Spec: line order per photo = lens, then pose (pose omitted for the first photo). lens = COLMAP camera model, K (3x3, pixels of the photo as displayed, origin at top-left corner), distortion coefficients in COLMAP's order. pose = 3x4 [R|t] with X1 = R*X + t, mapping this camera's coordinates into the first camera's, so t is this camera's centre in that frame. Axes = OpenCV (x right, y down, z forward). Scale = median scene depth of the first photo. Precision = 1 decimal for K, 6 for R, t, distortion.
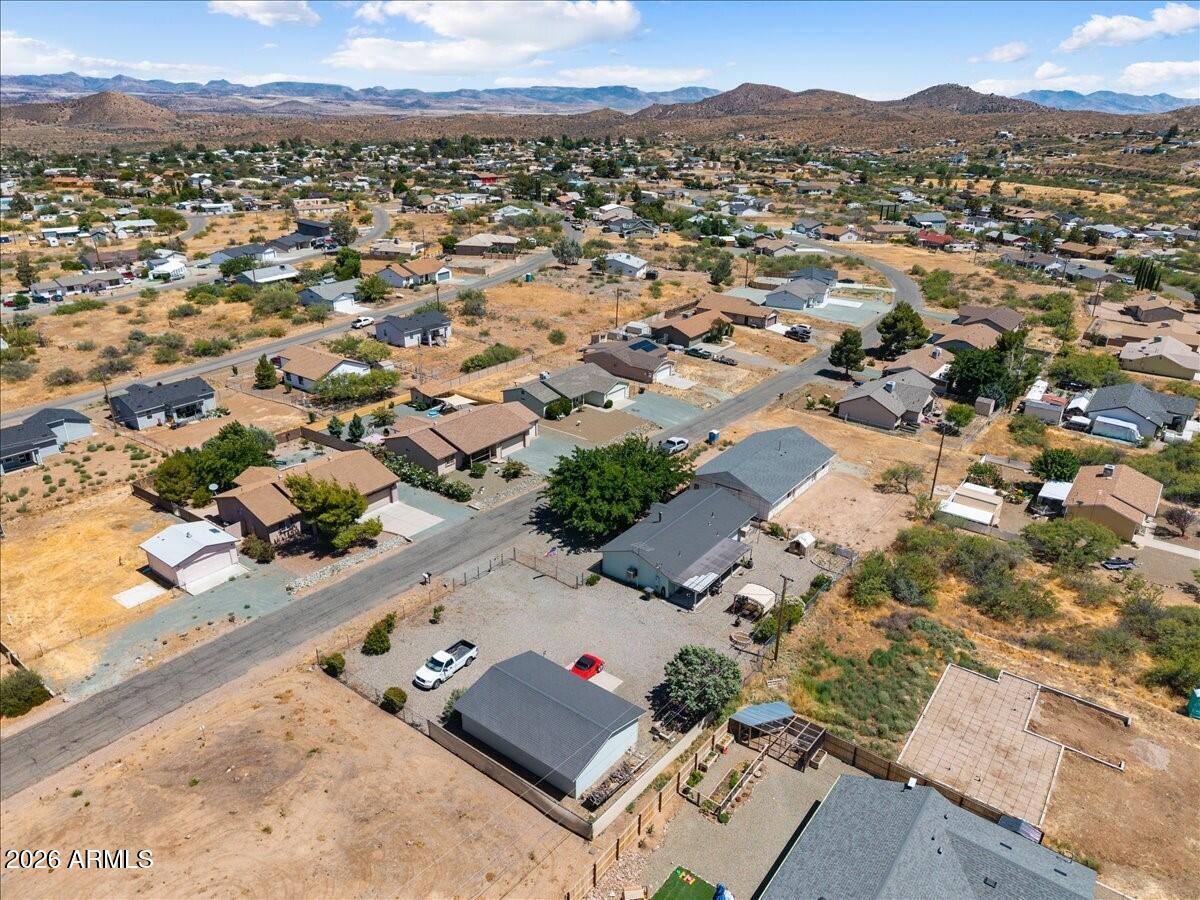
lens RADIAL K [[802.9, 0, 600.0], [0, 802.9, 450.0], [0, 0, 1]] dist [0.006523, -0.002608]
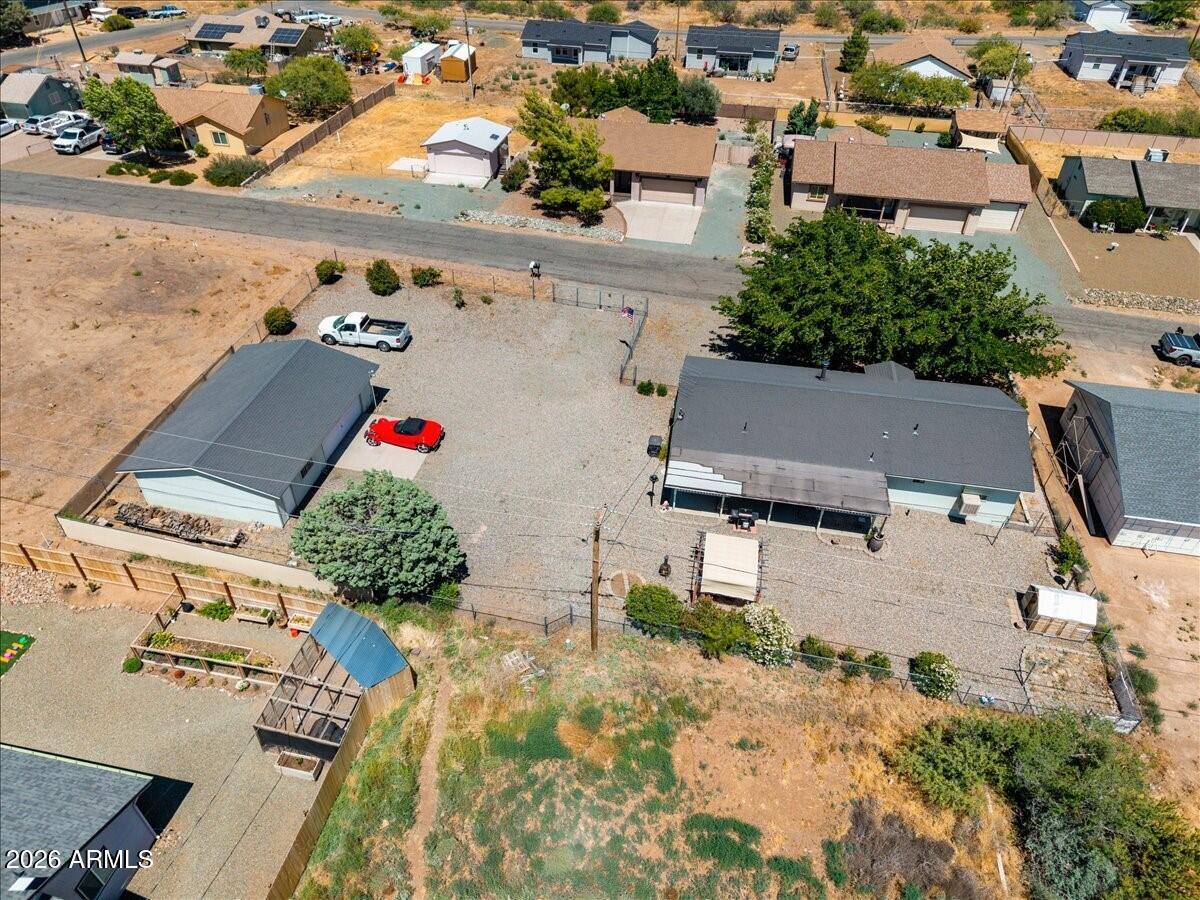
lens RADIAL K [[802.9, 0, 600.0], [0, 802.9, 450.0], [0, 0, 1]] dist [0.006523, -0.002608]
pose [[0.441227, 0.567646, -0.695052, 0.447943], [-0.357386, 0.821601, 0.444126, -0.061347], [0.823161, 0.052441, 0.565381, 0.639383]]
